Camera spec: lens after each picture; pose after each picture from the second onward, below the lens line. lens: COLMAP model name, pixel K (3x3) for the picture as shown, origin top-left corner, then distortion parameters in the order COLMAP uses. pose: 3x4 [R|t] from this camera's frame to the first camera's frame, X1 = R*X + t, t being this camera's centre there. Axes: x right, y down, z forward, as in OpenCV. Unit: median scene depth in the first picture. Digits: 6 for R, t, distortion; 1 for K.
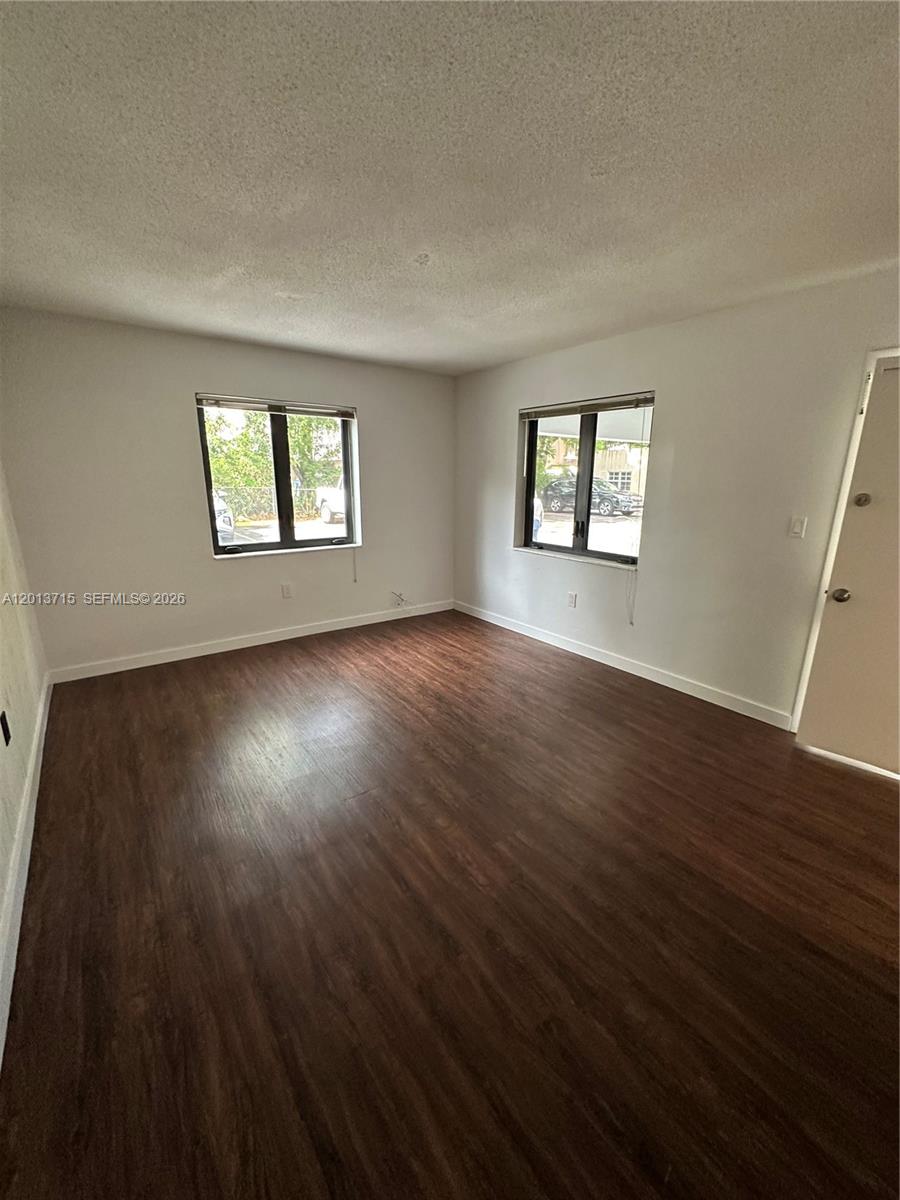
lens RADIAL K [[478.8, 0, 444.6], [0, 478.8, 606.0], [0, 0, 1]] dist [-0.003083, -0.000273]
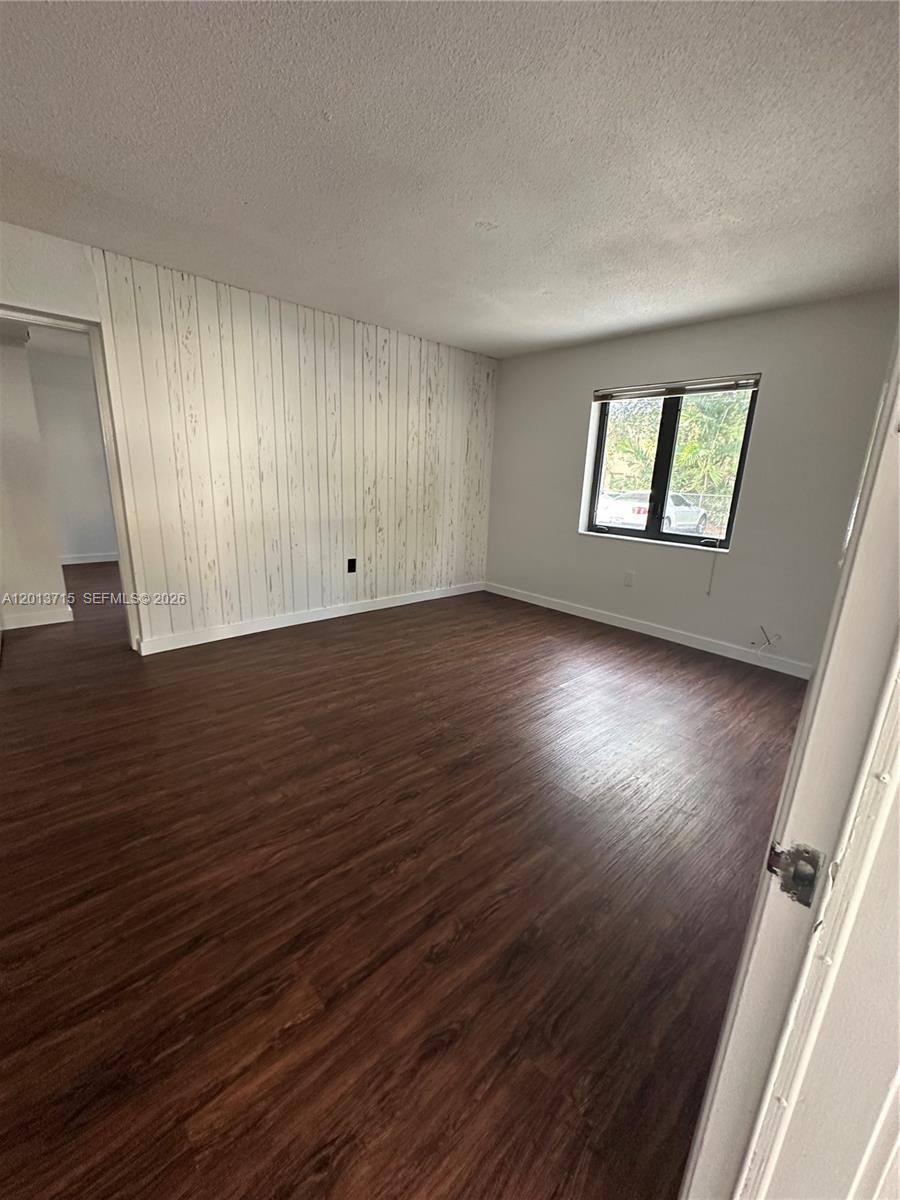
lens RADIAL K [[478.8, 0, 447.9], [0, 478.8, 599.3], [0, 0, 1]] dist [-0.003083, -0.000273]
pose [[0.110820, 0.246862, -0.962693, 0.643428], [-0.302033, 0.931210, 0.204020, -0.089436], [0.946834, 0.268155, 0.177757, 0.536693]]
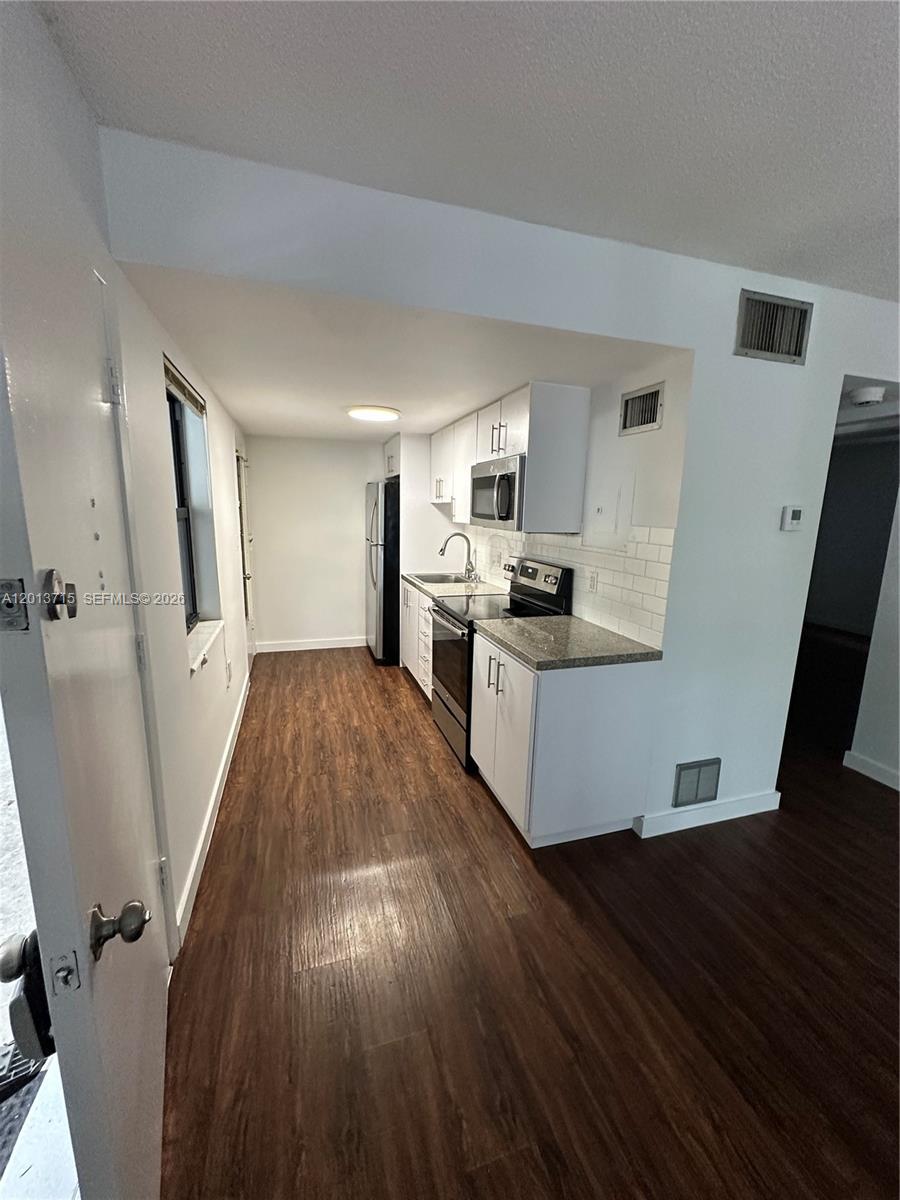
lens RADIAL K [[478.8, 0, 448.0], [0, 478.8, 596.7], [0, 0, 1]] dist [-0.003083, -0.000273]
pose [[-0.946338, -0.087503, 0.311106, 0.359810], [0.056106, 0.903546, 0.424802, -0.186399], [-0.318270, 0.419462, -0.850151, 0.685535]]
